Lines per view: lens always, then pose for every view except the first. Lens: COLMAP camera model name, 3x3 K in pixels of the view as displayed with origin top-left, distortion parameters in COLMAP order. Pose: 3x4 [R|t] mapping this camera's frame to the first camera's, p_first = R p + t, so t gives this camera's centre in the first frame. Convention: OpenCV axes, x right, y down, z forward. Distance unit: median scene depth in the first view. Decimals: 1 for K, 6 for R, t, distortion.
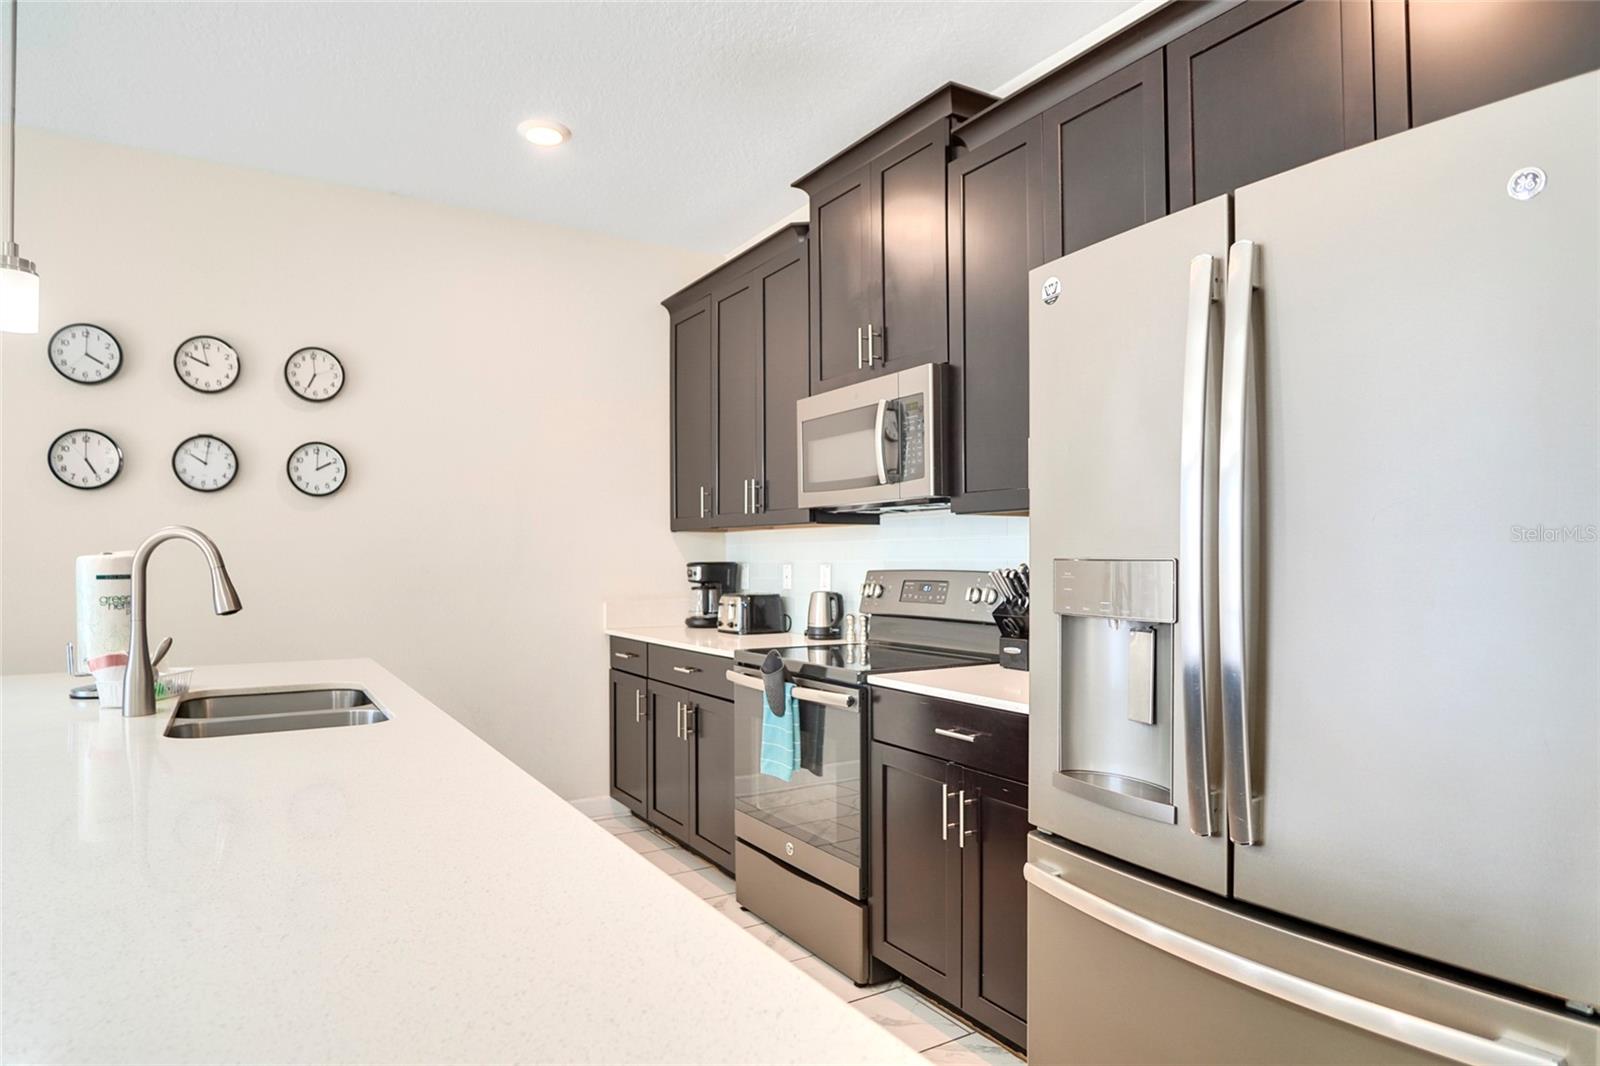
lens RADIAL K [[916.9, 0, 777.6], [0, 916.9, 548.4], [0, 0, 1]] dist [-0.021138, -0.000884]
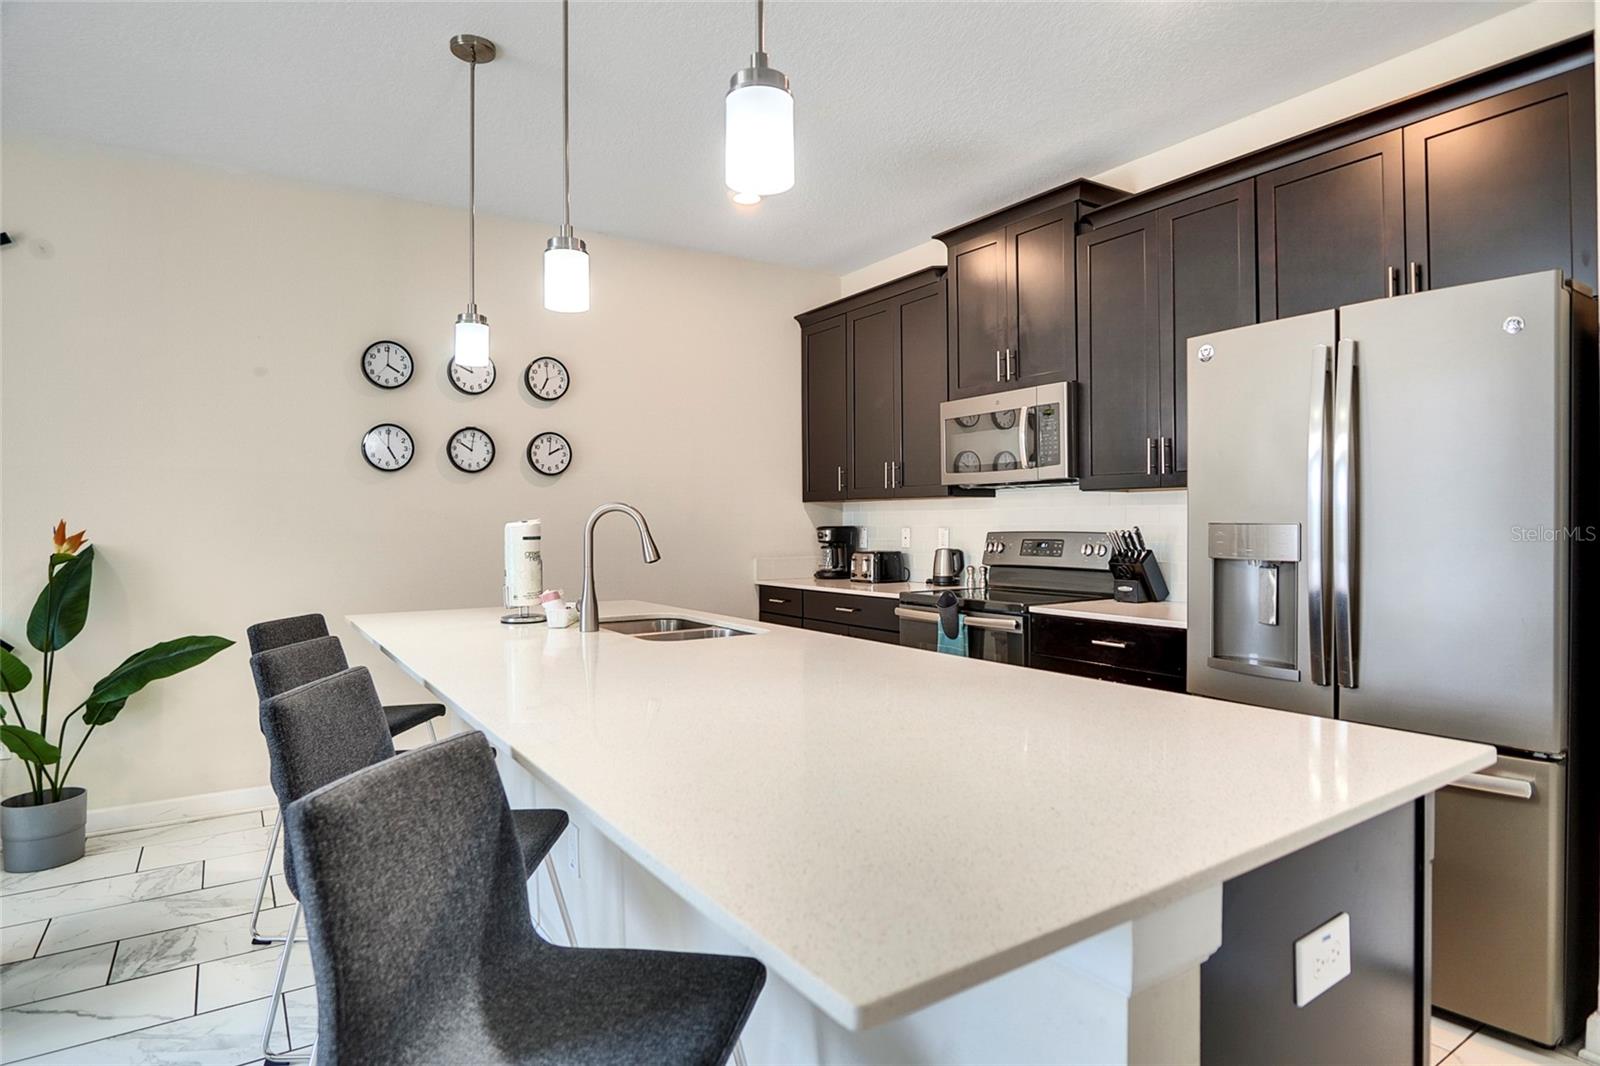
lens RADIAL K [[870.8, 0, 785.8], [0, 870.8, 523.6], [0, 0, 1]] dist [-0.030781, 0.007676]
pose [[0.999297, -0.003049, 0.037355, -0.250947], [0.002604, 0.999925, 0.011943, -0.004152], [-0.037389, -0.011838, 0.999231, -0.242607]]
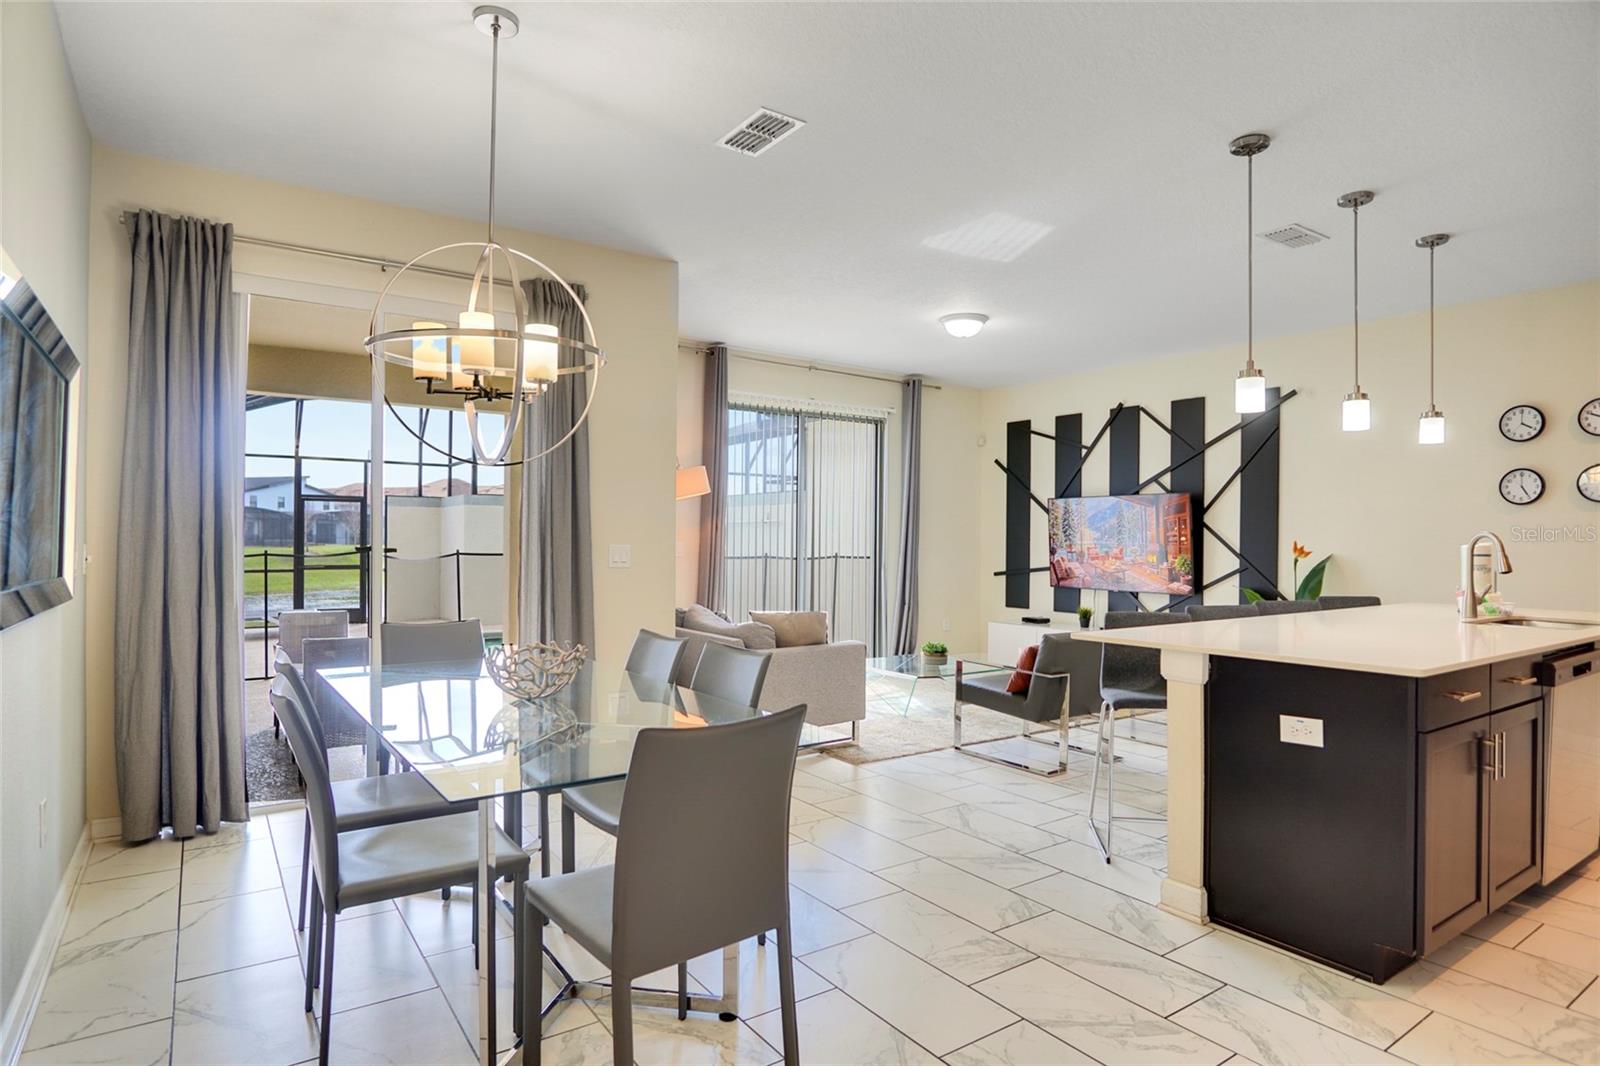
lens RADIAL K [[870.8, 0, 809.7], [0, 870.8, 542.7], [0, 0, 1]] dist [-0.030781, 0.007676]
pose [[0.077114, 0.009018, -0.996982, 0.715529], [0.004685, 0.999945, 0.009407, -0.015485], [0.997011, -0.005396, 0.077067, -0.437552]]
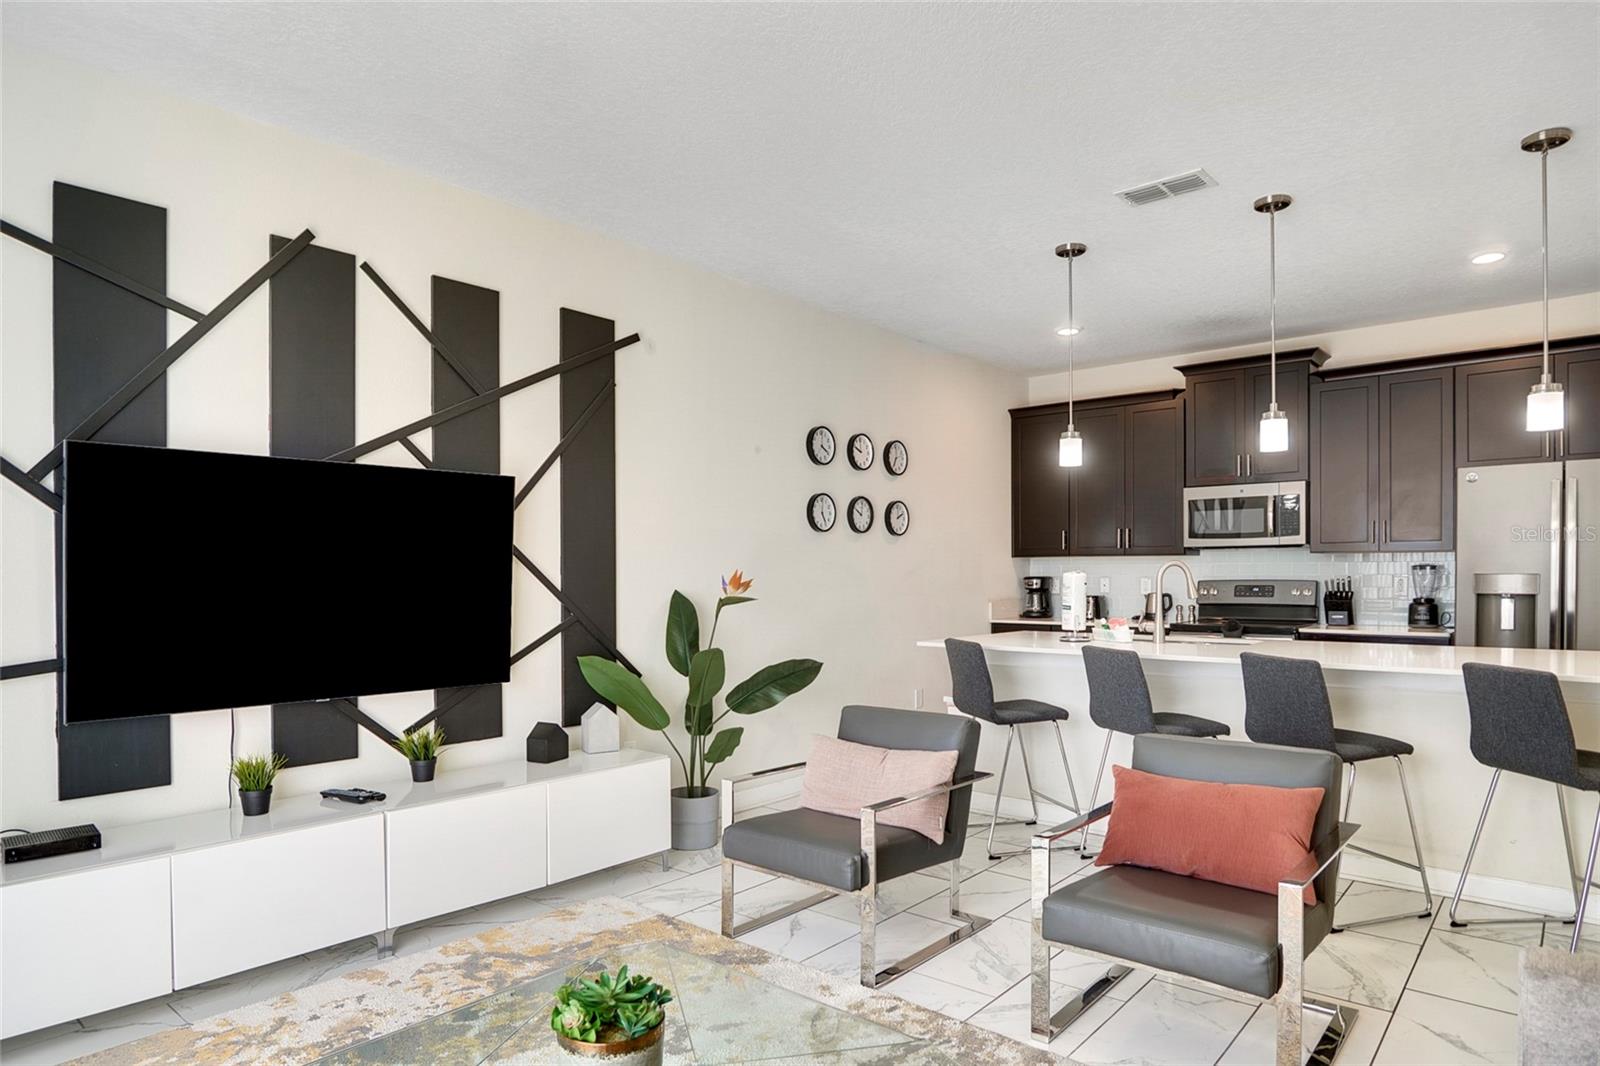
lens RADIAL K [[916.9, 0, 788.7], [0, 916.9, 583.0], [0, 0, 1]] dist [-0.021138, -0.000884]
pose [[0.952241, -0.004325, 0.305318, -1.316218], [-0.002229, 0.999775, 0.021113, -0.008336], [-0.305340, -0.020785, 0.952016, -0.517900]]
